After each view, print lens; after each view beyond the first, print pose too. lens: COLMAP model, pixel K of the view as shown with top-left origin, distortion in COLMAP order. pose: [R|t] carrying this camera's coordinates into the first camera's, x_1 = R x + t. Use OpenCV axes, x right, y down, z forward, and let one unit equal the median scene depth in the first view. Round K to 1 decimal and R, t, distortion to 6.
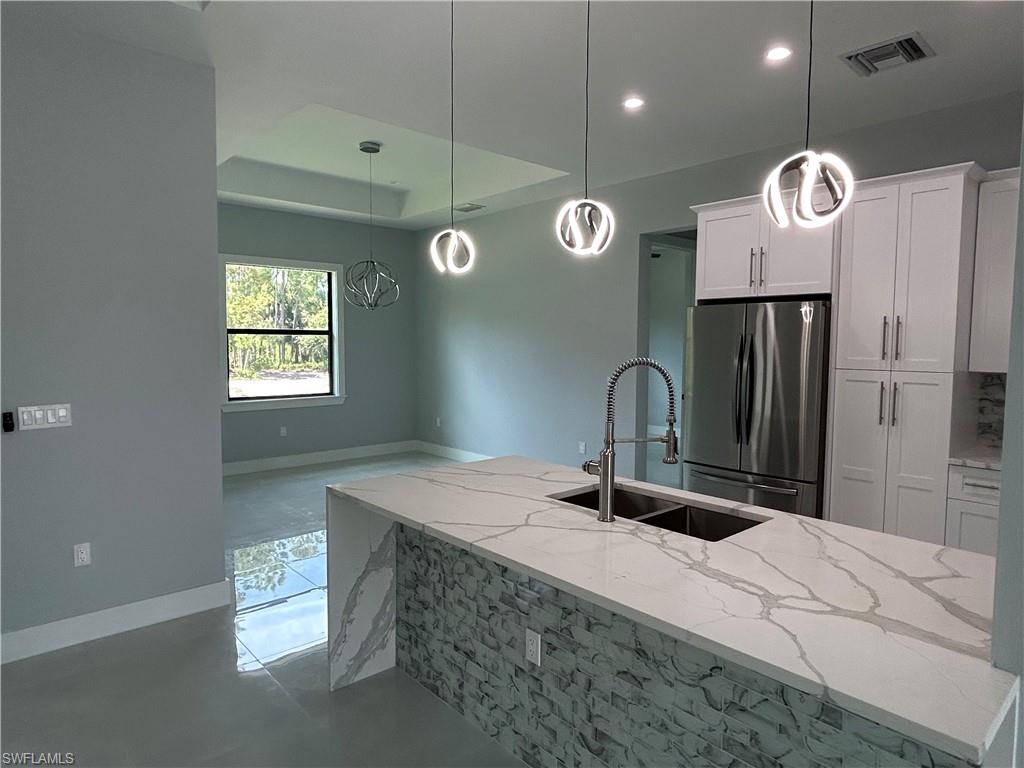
lens RADIAL K [[614.9, 0, 512.0], [0, 614.9, 384.0], [0, 0, 1]] dist [0.006303, -0.014729]
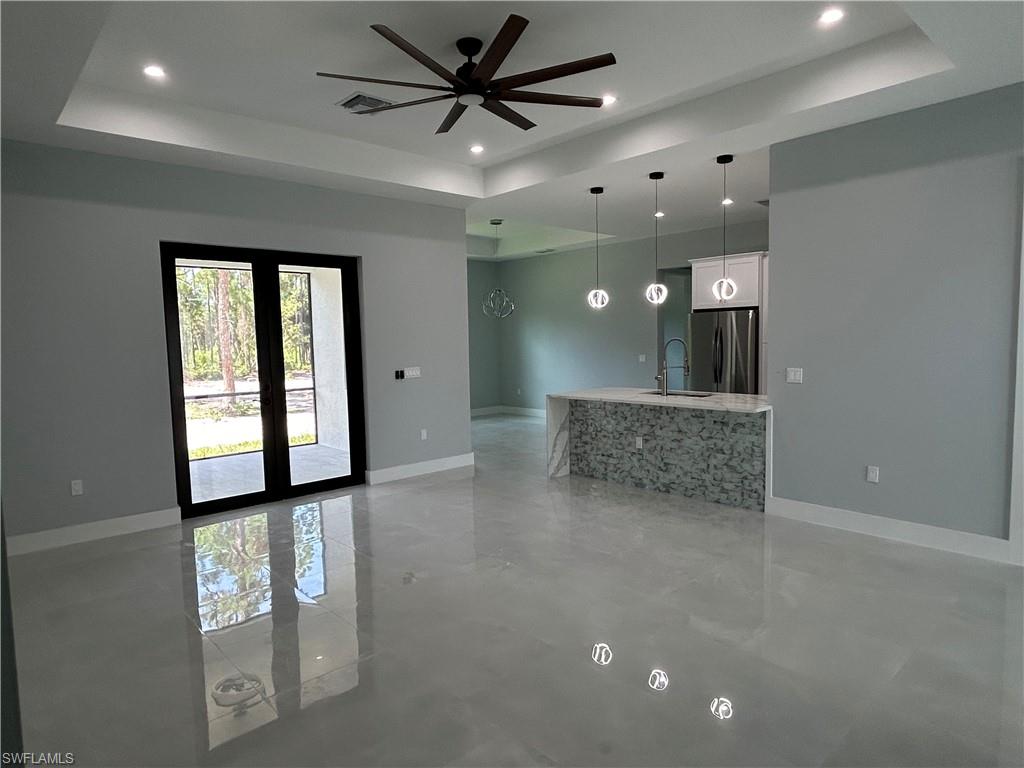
lens RADIAL K [[612.9, 0, 514.7], [0, 612.9, 390.3], [0, 0, 1]] dist [0.003715, -0.000247]
pose [[0.999439, -0.030875, 0.013005, -0.480775], [0.030668, 0.999404, 0.015843, 0.111828], [-0.013486, -0.015436, 0.999790, -1.520361]]
